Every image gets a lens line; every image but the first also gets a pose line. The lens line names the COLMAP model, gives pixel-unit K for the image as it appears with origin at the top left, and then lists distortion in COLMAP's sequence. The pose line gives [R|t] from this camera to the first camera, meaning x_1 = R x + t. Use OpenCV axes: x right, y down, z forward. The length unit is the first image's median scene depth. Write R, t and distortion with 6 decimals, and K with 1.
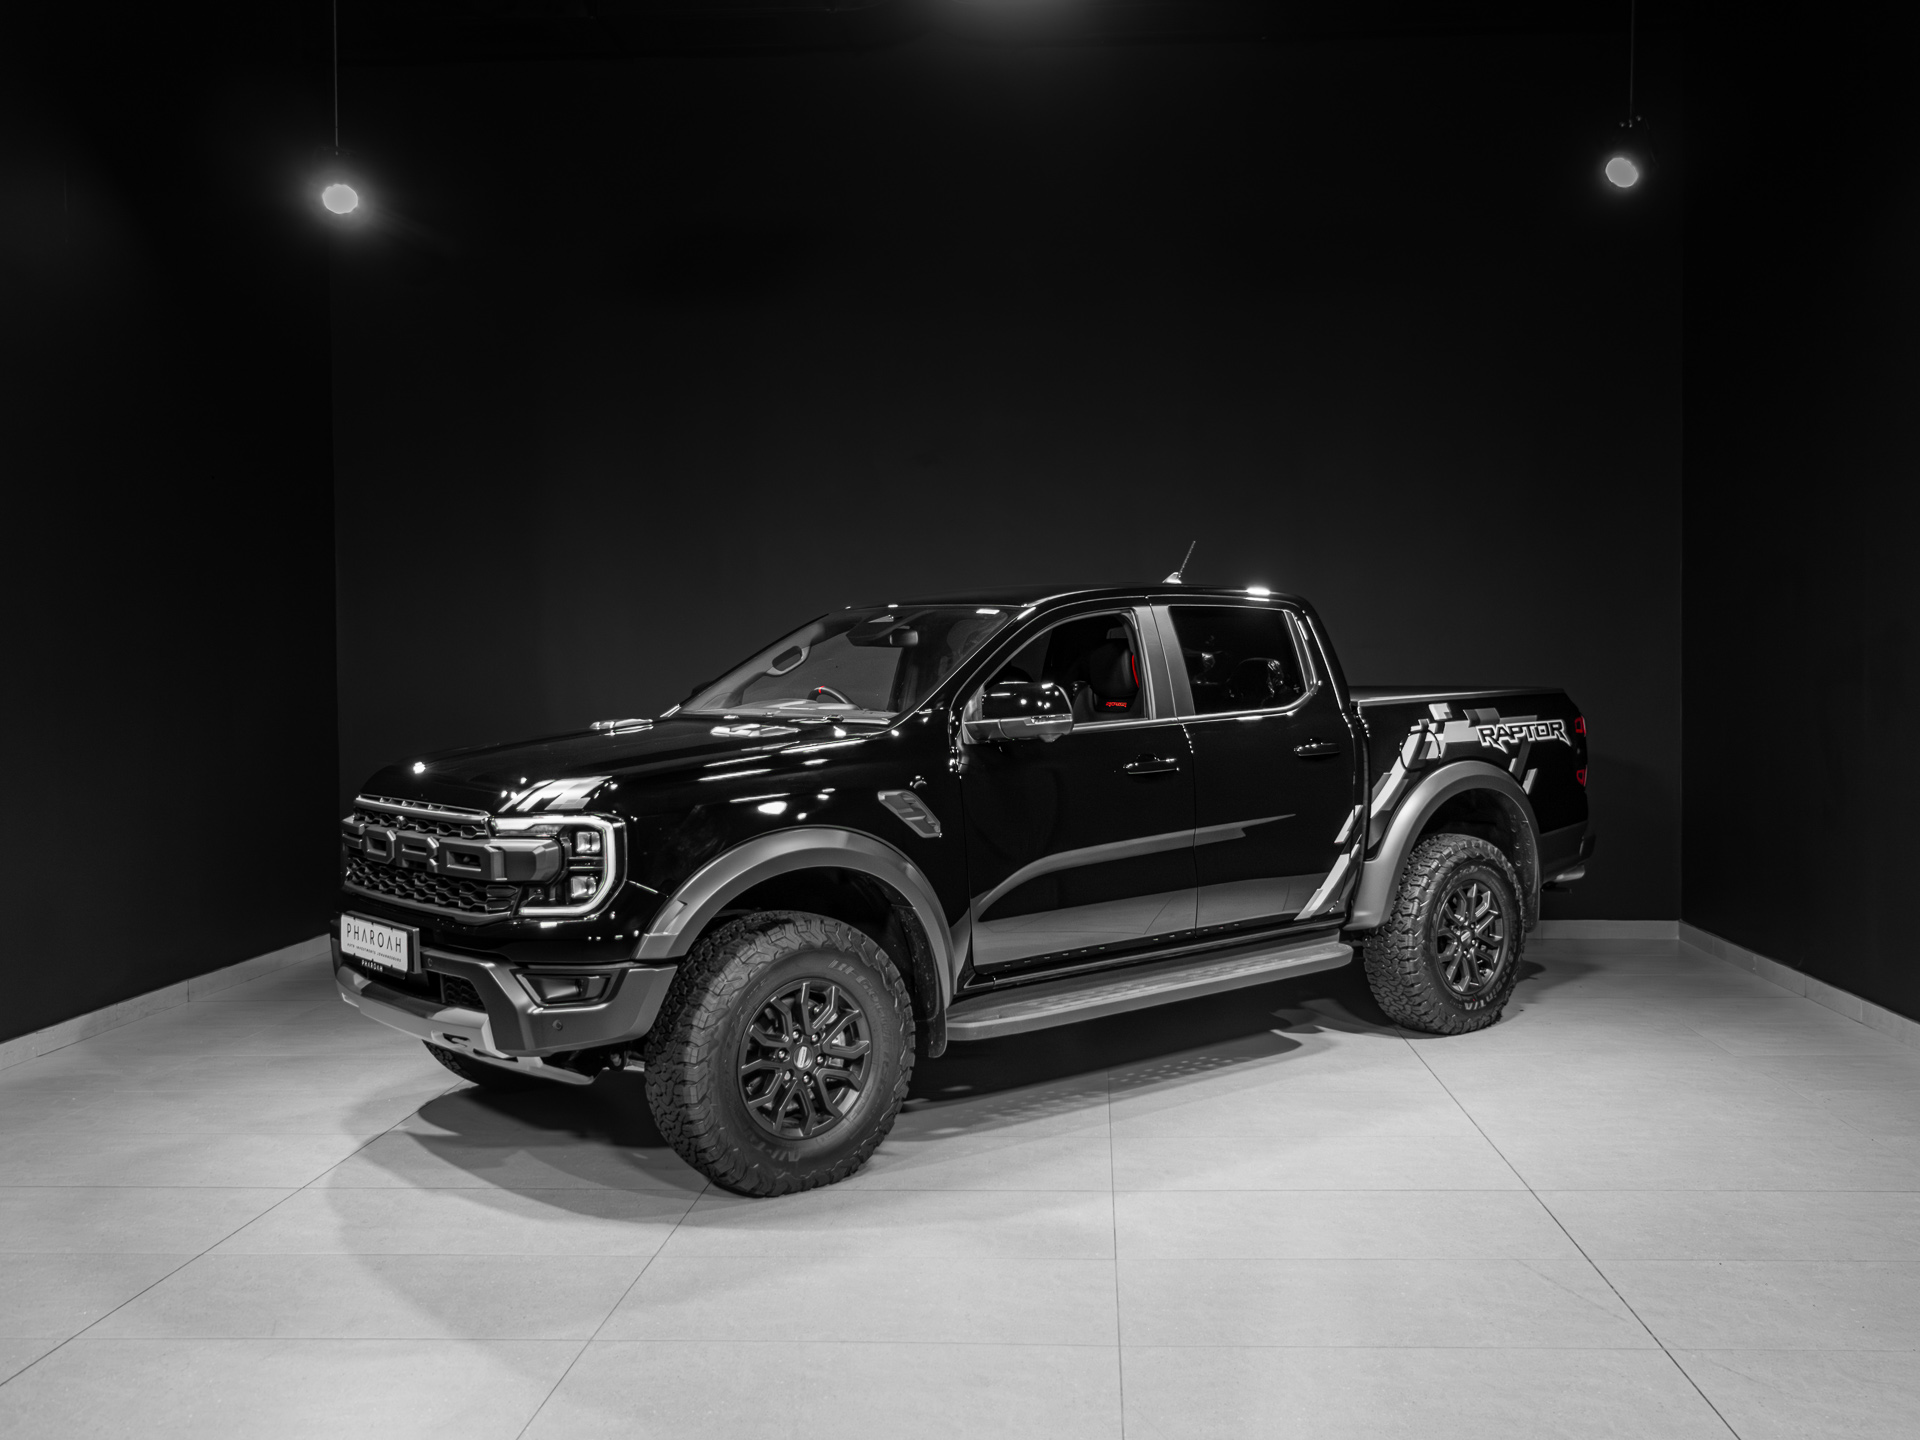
lens RADIAL K [[1787.6, 0, 985.3], [0, 1787.6, 717.8], [0, 0, 1]] dist [0.007138, 0.006885]
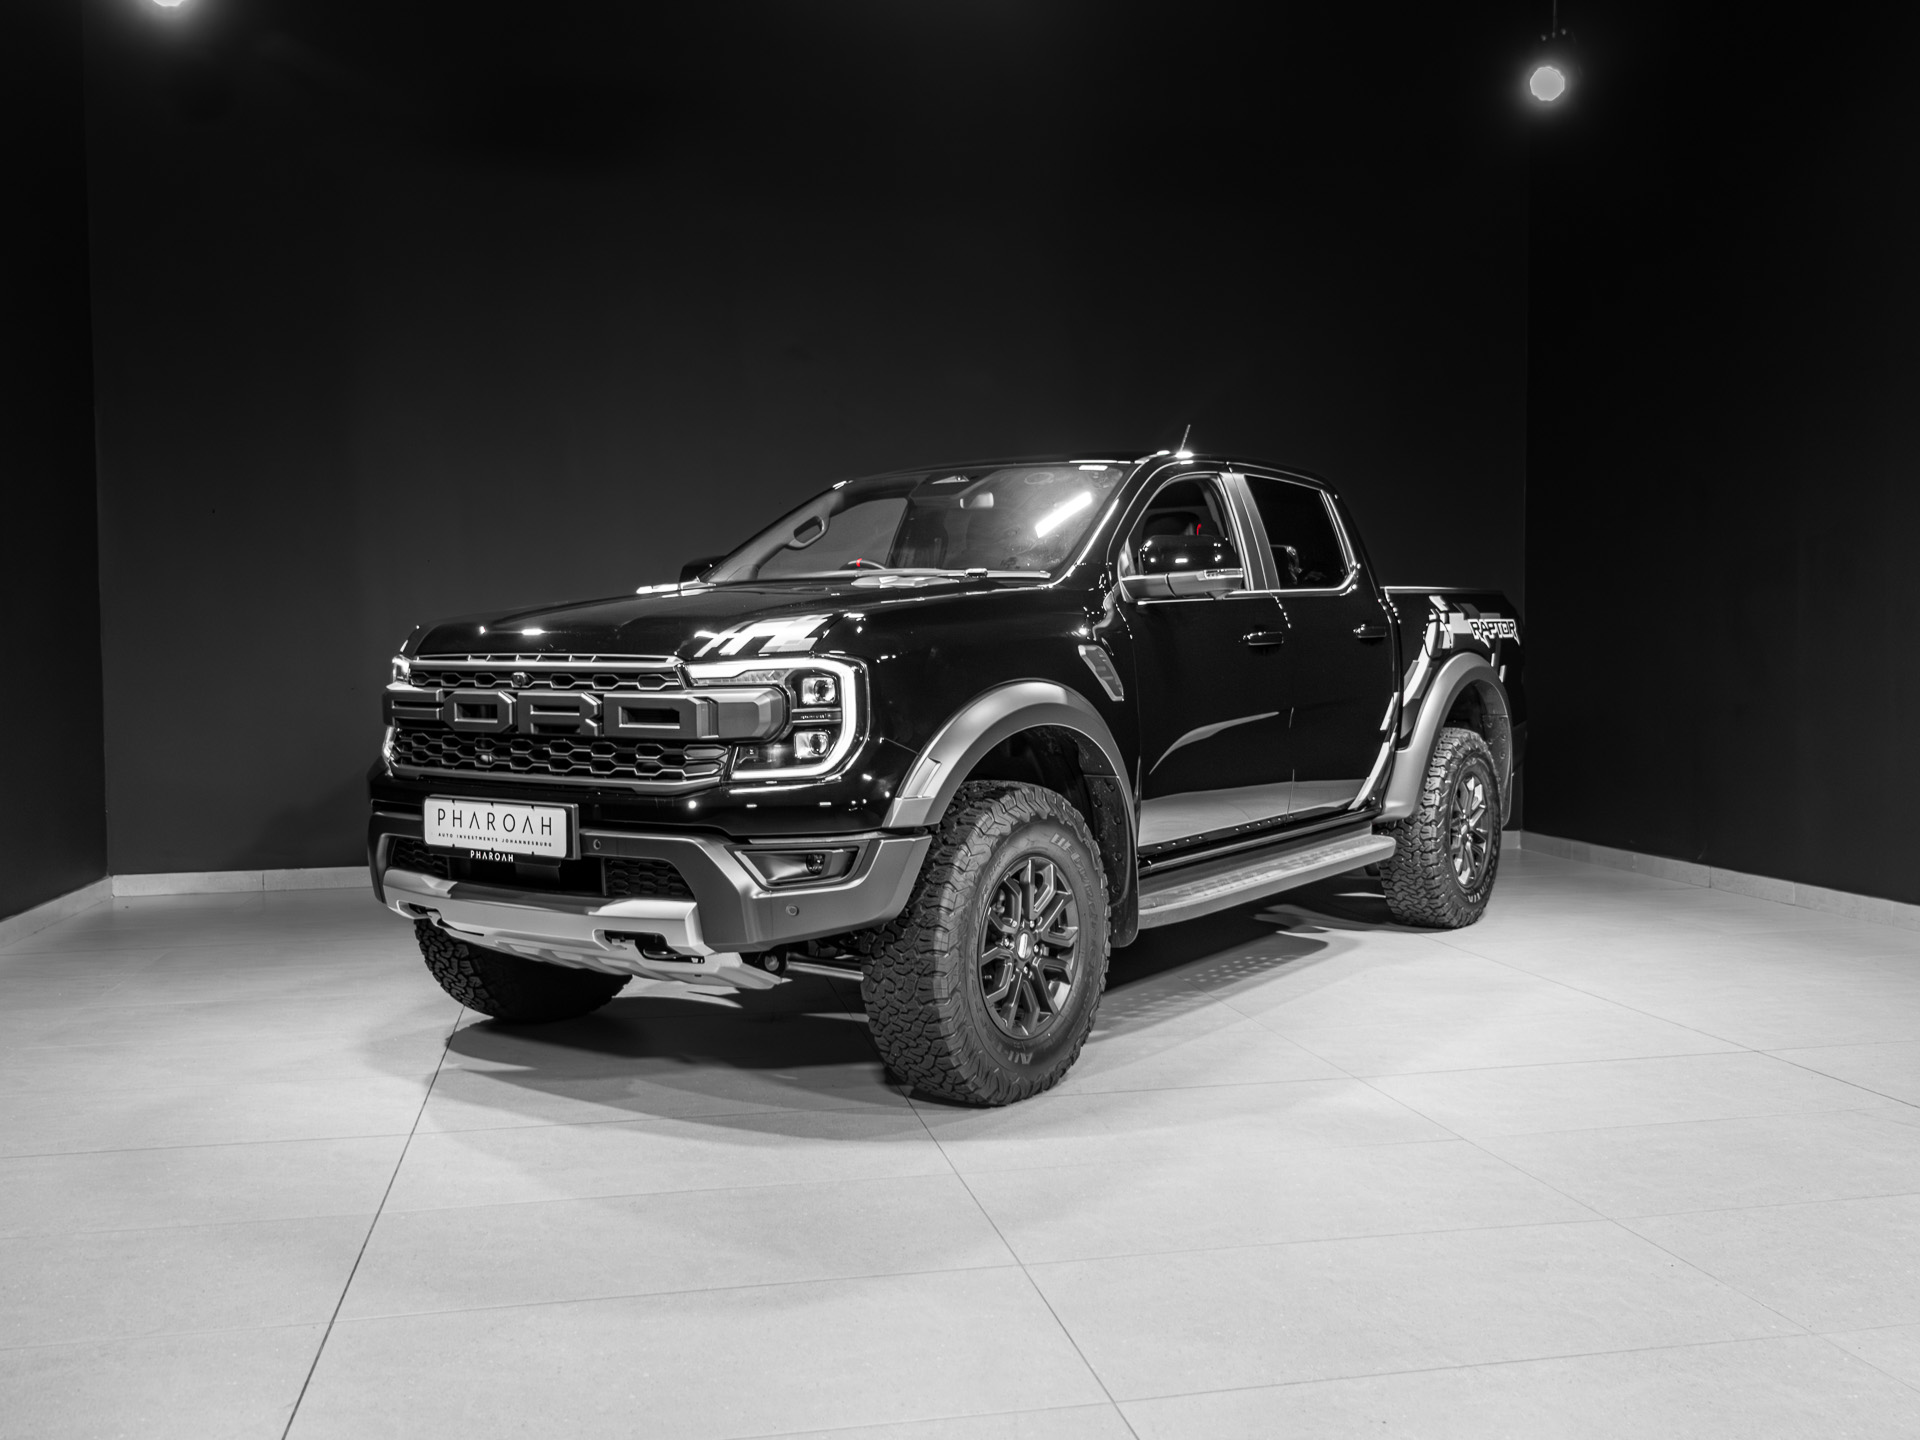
lens RADIAL K [[1737.0, 0, 958.8], [0, 1737.0, 737.0], [0, 0, 1]] dist [0.003861, 0.005845]
pose [[0.967178, -0.007940, 0.253976, -0.330043], [0.003482, 0.999832, 0.017995, 0.069671], [-0.254076, -0.016520, 0.967043, 0.184009]]
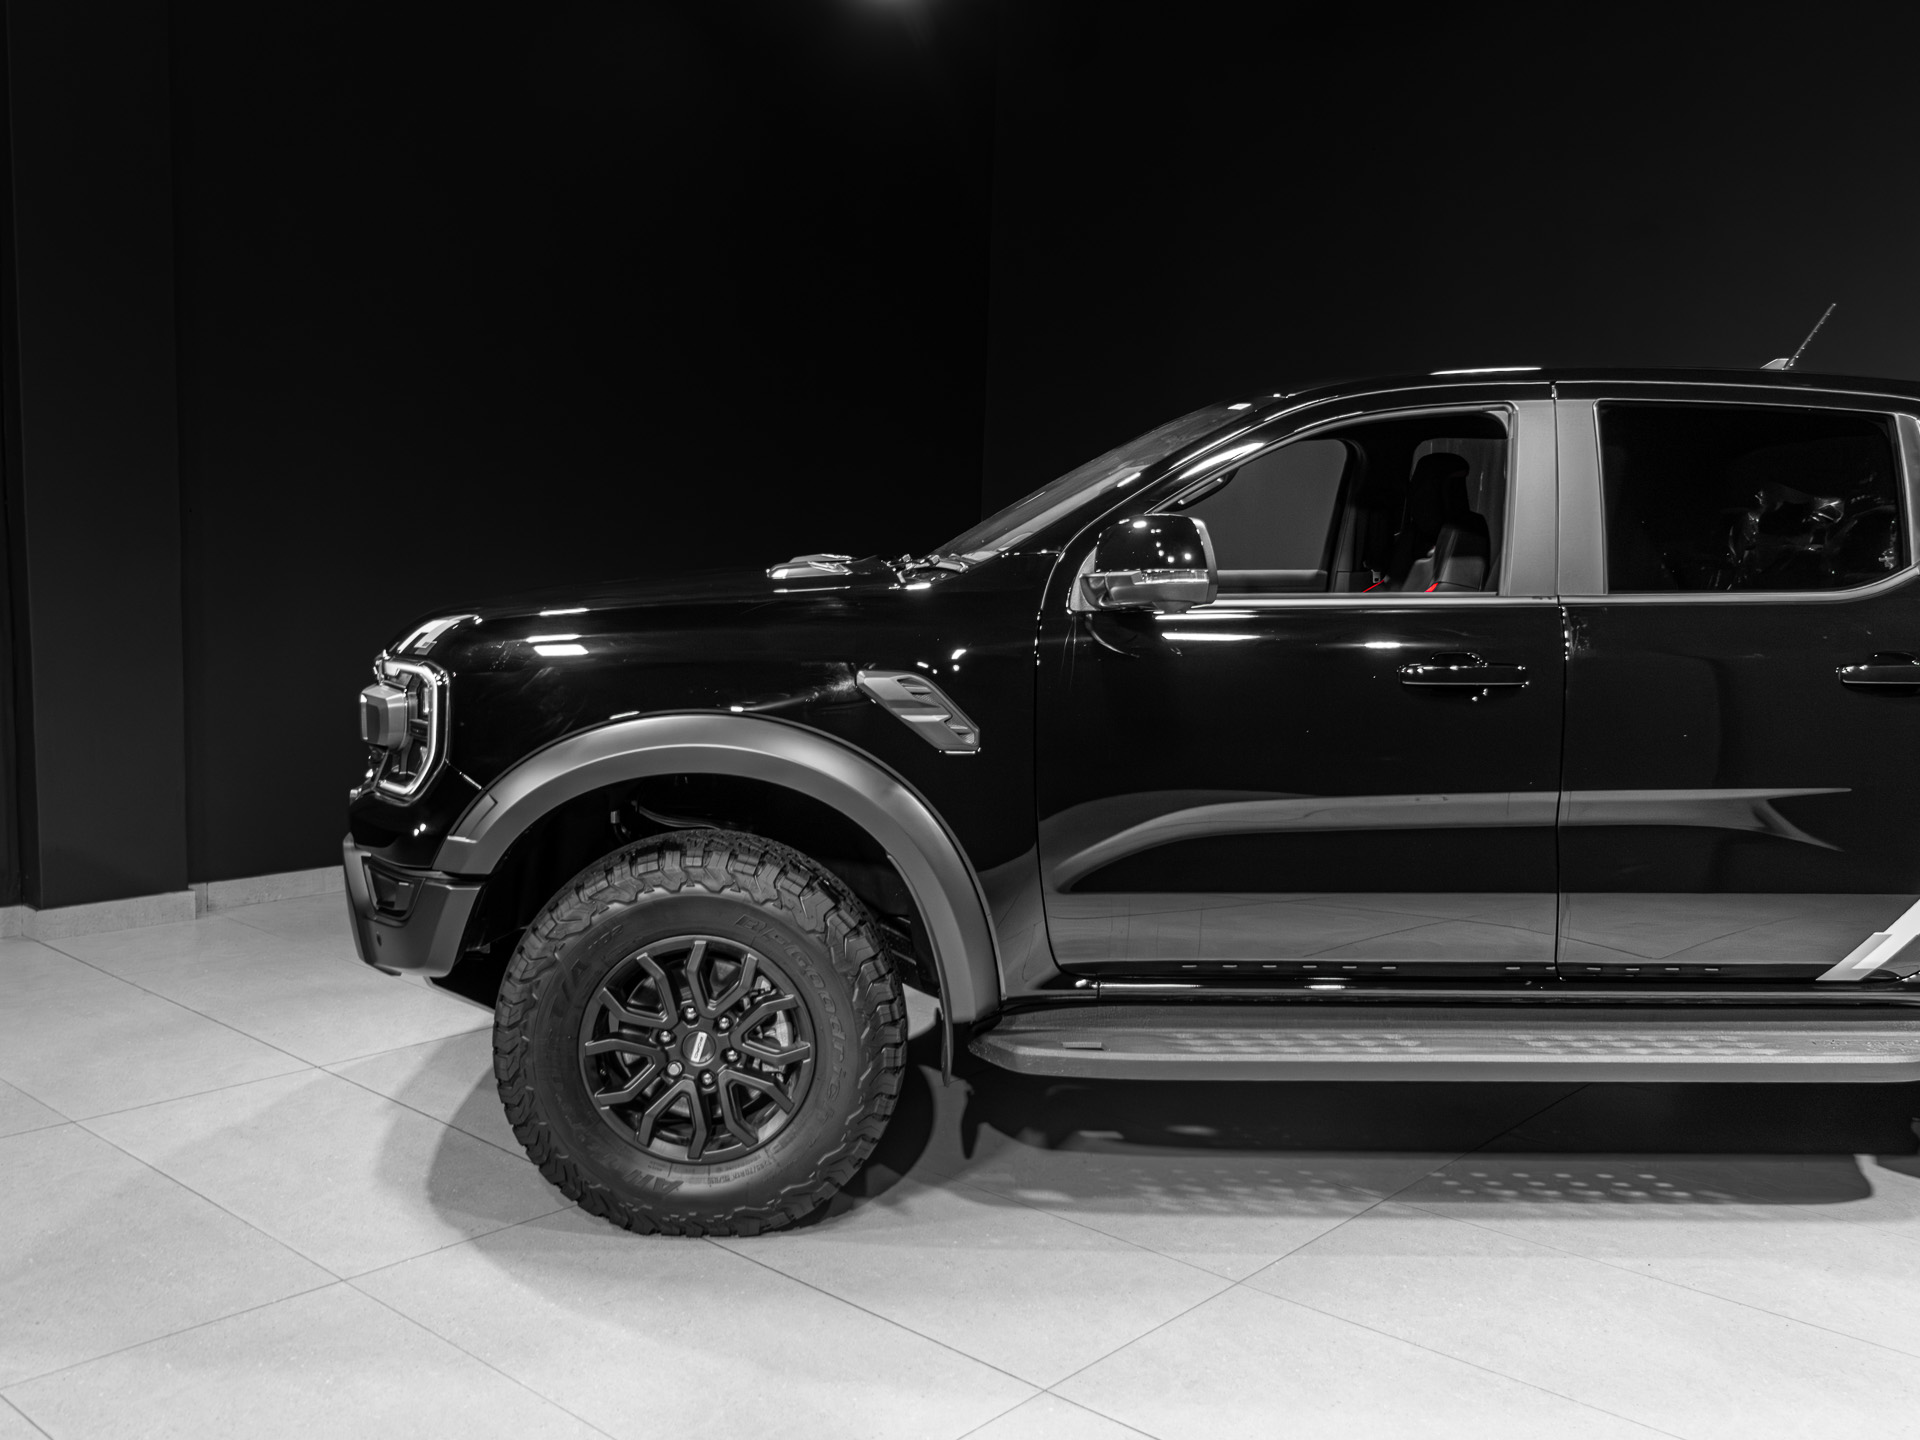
lens RADIAL K [[1737.0, 0, 958.8], [0, 1737.0, 737.0], [0, 0, 1]] dist [0.003861, 0.005845]
pose [[0.784091, 0.108687, -0.611055, 0.351002], [-0.055932, 0.992915, 0.104837, -0.002871], [0.618120, -0.048024, 0.784615, 0.520692]]
